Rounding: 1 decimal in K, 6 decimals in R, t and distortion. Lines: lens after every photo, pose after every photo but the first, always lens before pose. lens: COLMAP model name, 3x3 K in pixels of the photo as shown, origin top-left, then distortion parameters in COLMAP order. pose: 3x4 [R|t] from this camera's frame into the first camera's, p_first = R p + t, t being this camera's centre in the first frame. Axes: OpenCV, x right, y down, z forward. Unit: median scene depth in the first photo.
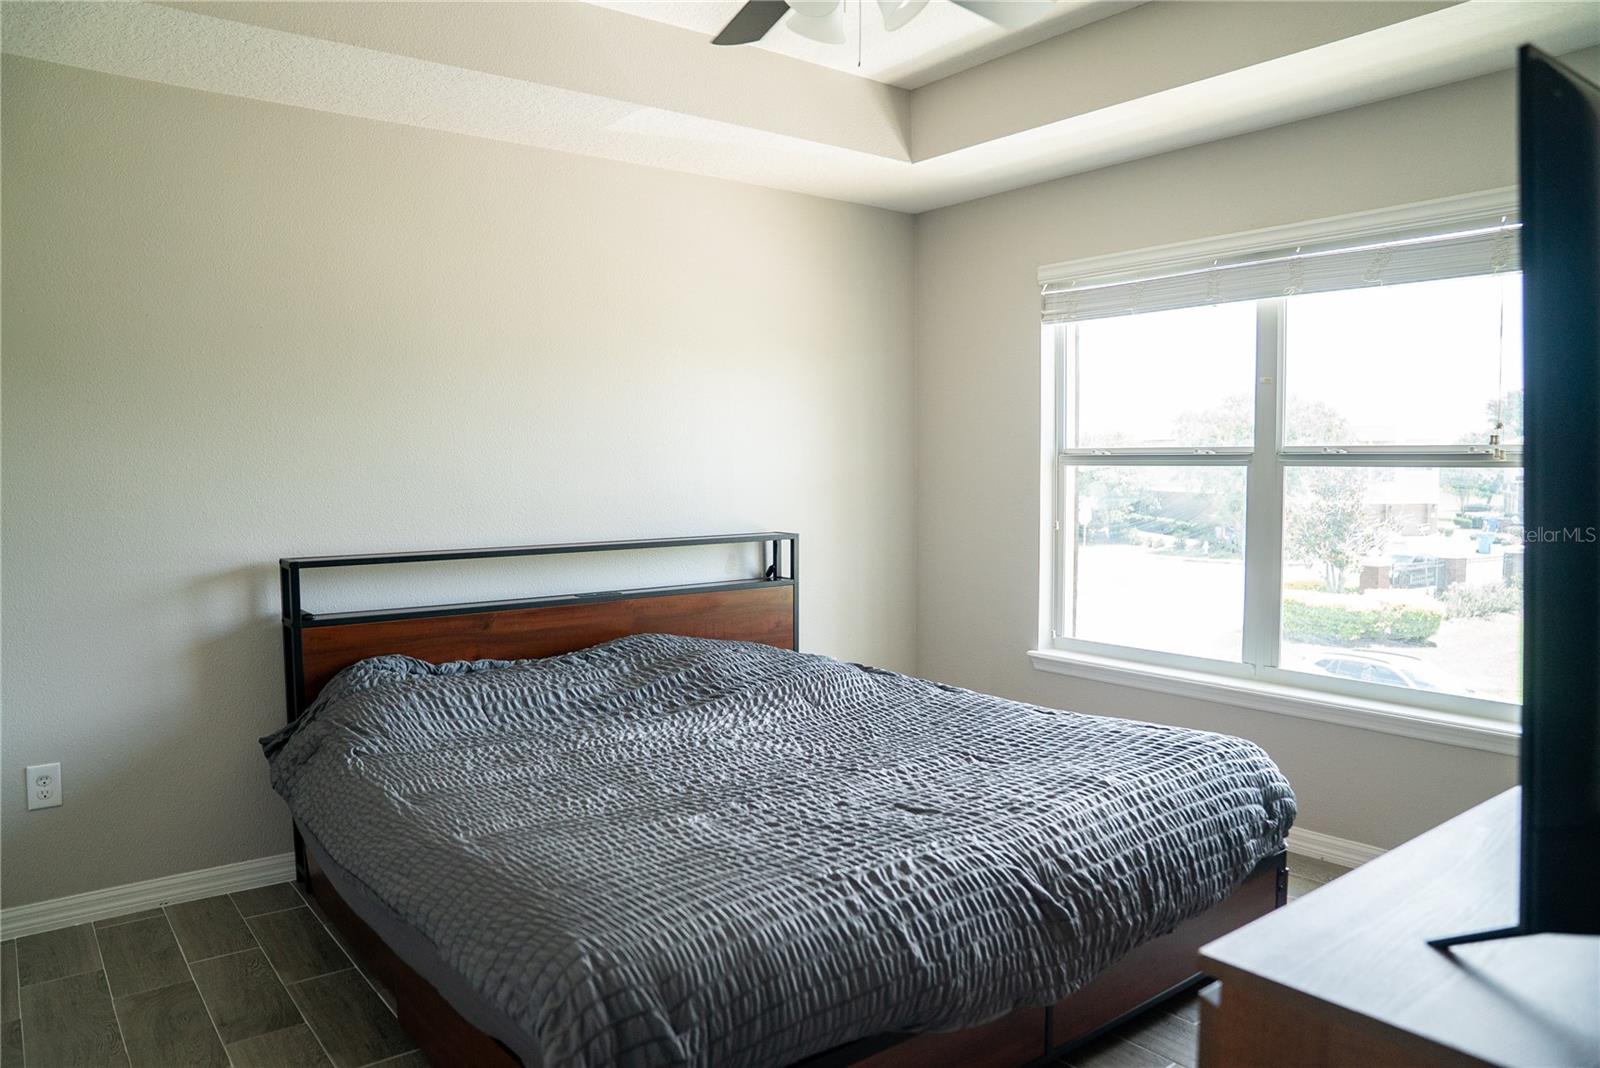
lens RADIAL K [[1103.4, 0, 799.7], [0, 1103.4, 536.9], [0, 0, 1]] dist [-0.084446, 0.020028]
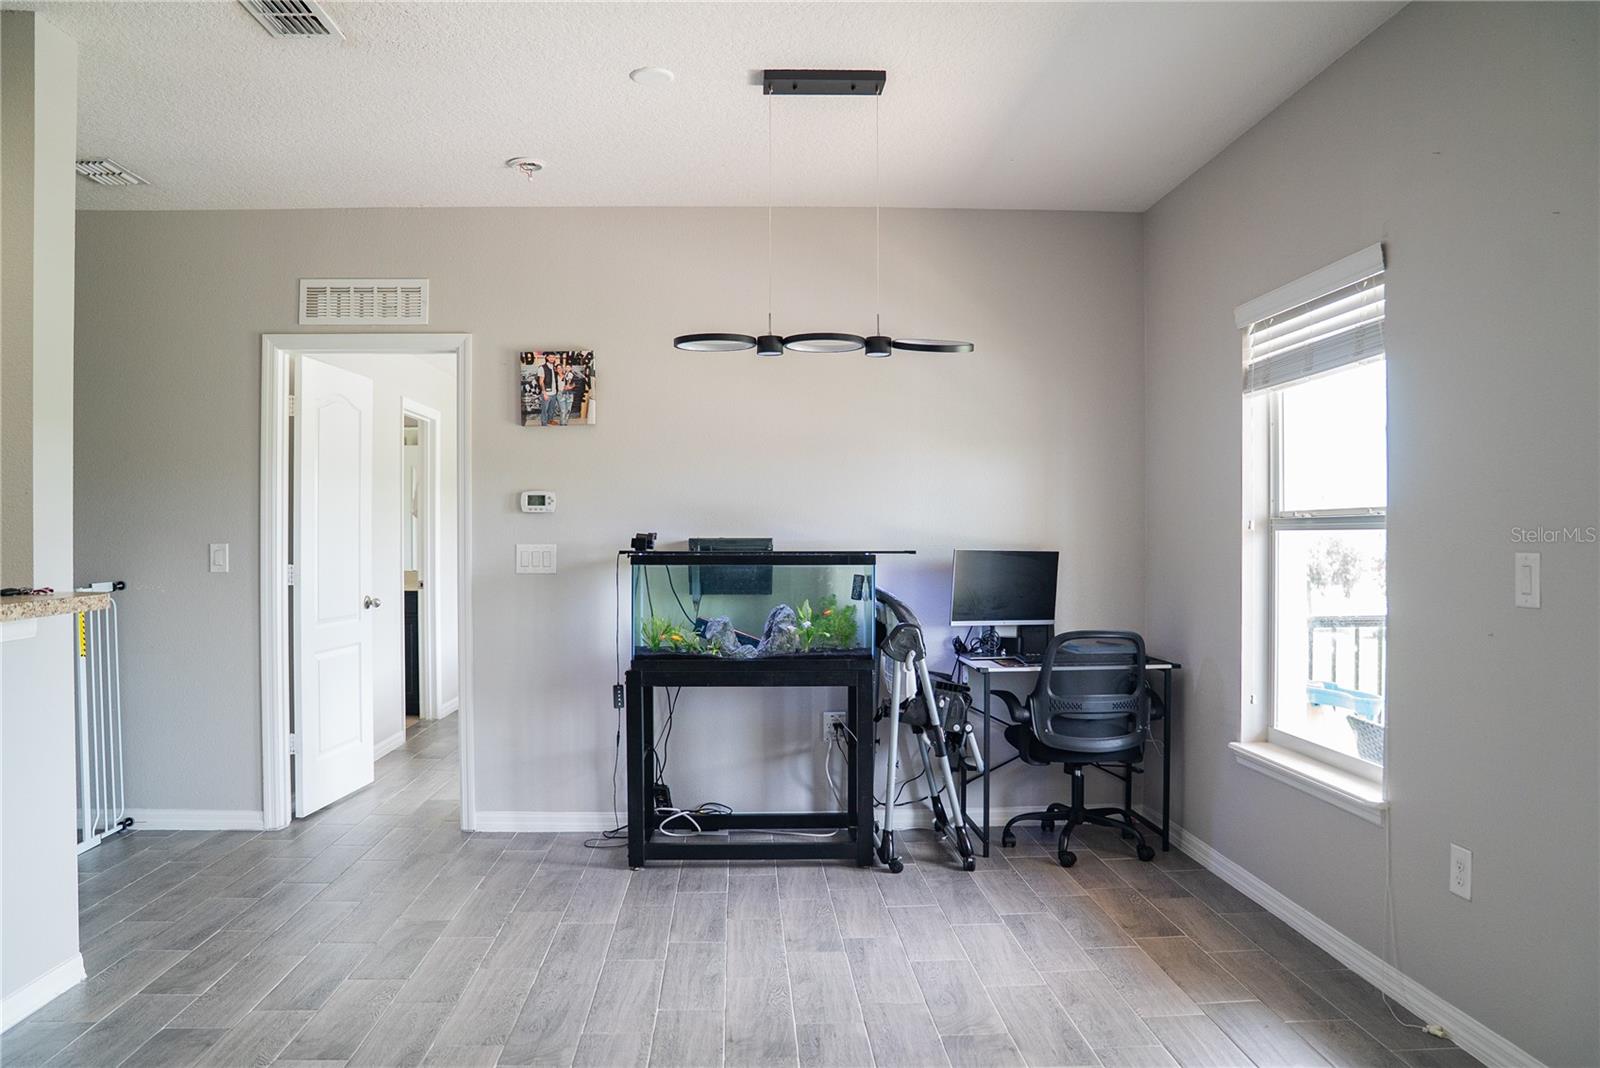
lens RADIAL K [[1103.4, 0, 806.8], [0, 1103.4, 538.6], [0, 0, 1]] dist [-0.084446, 0.020028]
pose [[0.820126, 0.008116, -0.572126, 0.426272], [-0.040676, 0.998197, -0.044148, -0.006856], [0.570735, 0.059479, 0.818977, 0.089669]]
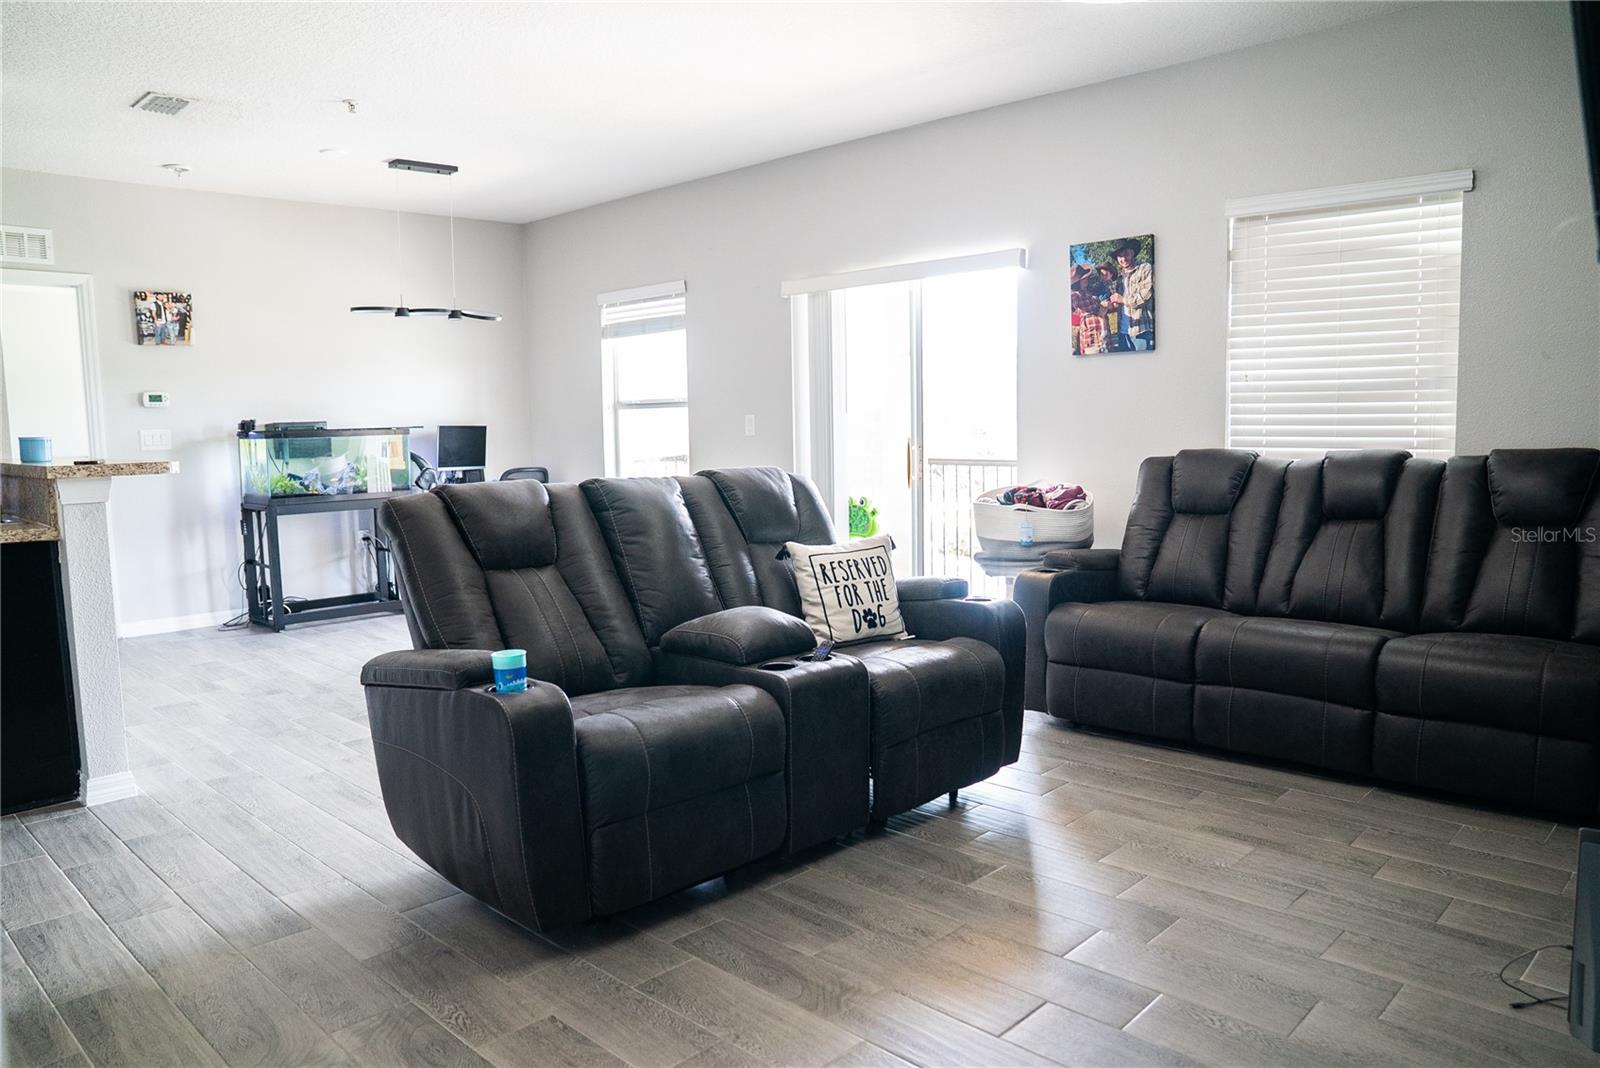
lens RADIAL K [[1103.4, 0, 789.6], [0, 1103.4, 533.4], [0, 0, 1]] dist [-0.084446, 0.020028]
pose [[0.989915, -0.028633, 0.138741, 0.260317], [0.022723, 0.998773, 0.043999, 0.057215], [-0.139831, -0.040403, 0.989351, -0.740980]]
